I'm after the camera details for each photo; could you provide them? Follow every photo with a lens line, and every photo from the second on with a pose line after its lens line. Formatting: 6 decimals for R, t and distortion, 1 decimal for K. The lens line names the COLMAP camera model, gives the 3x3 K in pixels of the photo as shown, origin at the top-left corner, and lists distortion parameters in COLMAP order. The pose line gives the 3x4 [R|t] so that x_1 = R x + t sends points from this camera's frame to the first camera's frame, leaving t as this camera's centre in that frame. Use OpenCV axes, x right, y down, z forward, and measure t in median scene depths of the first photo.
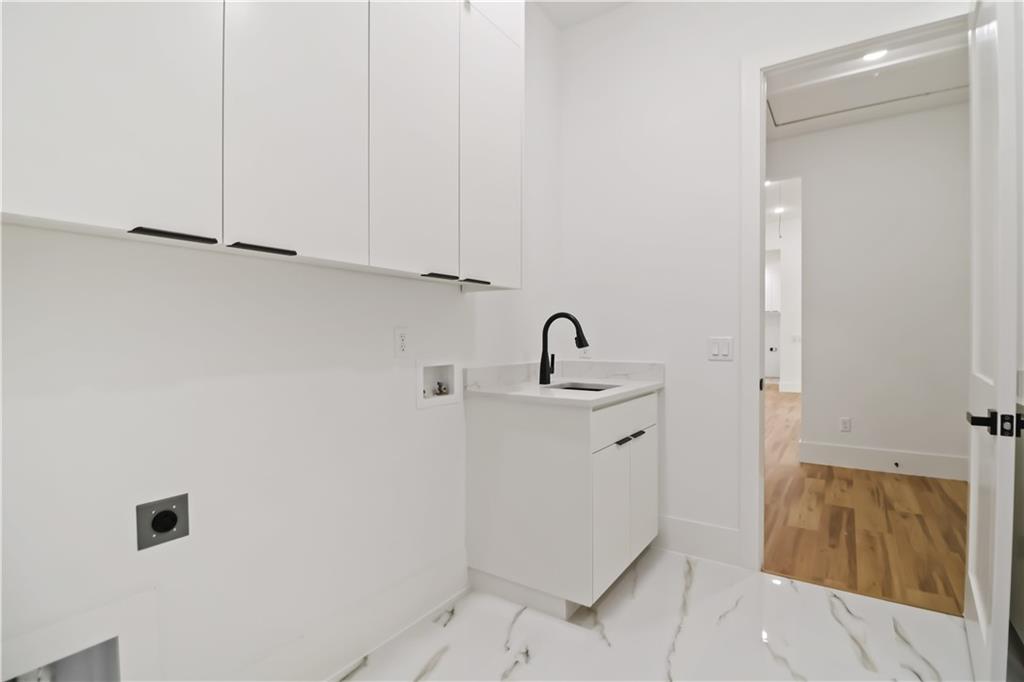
lens RADIAL K [[476.8, 0, 516.3], [0, 476.8, 335.5], [0, 0, 1]] dist [-0.006081, -0.000283]
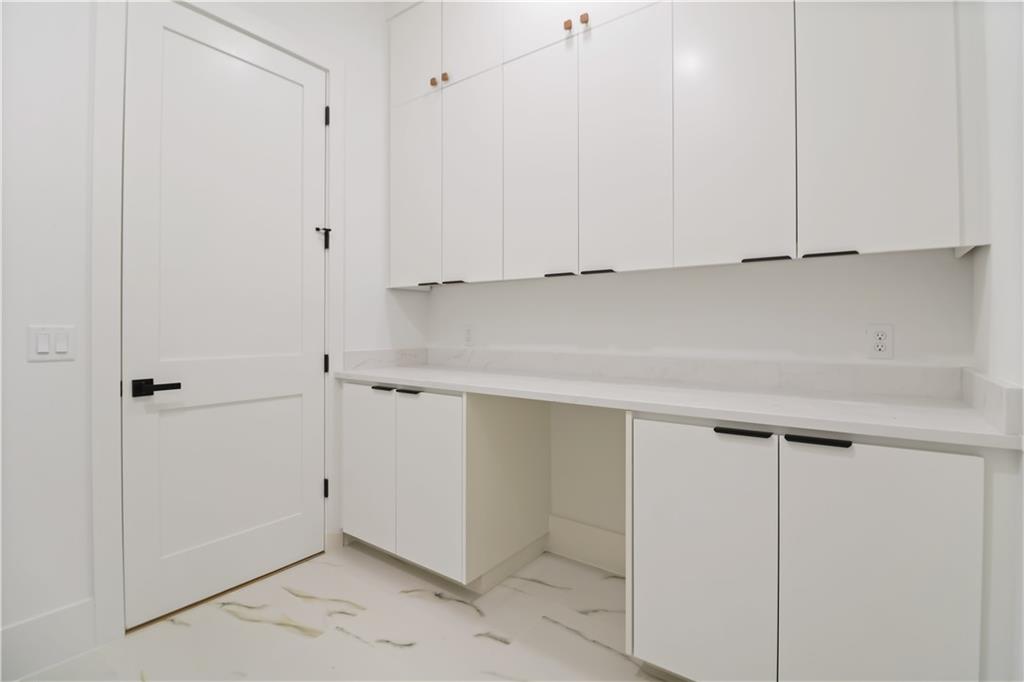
lens RADIAL K [[476.8, 0, 516.3], [0, 476.8, 335.5], [0, 0, 1]] dist [-0.006081, -0.000283]
pose [[0.027042, -0.006208, 0.999615, -0.225460], [-0.002227, 0.999978, 0.006270, 0.012906], [-0.999632, -0.002396, 0.027028, 0.375557]]
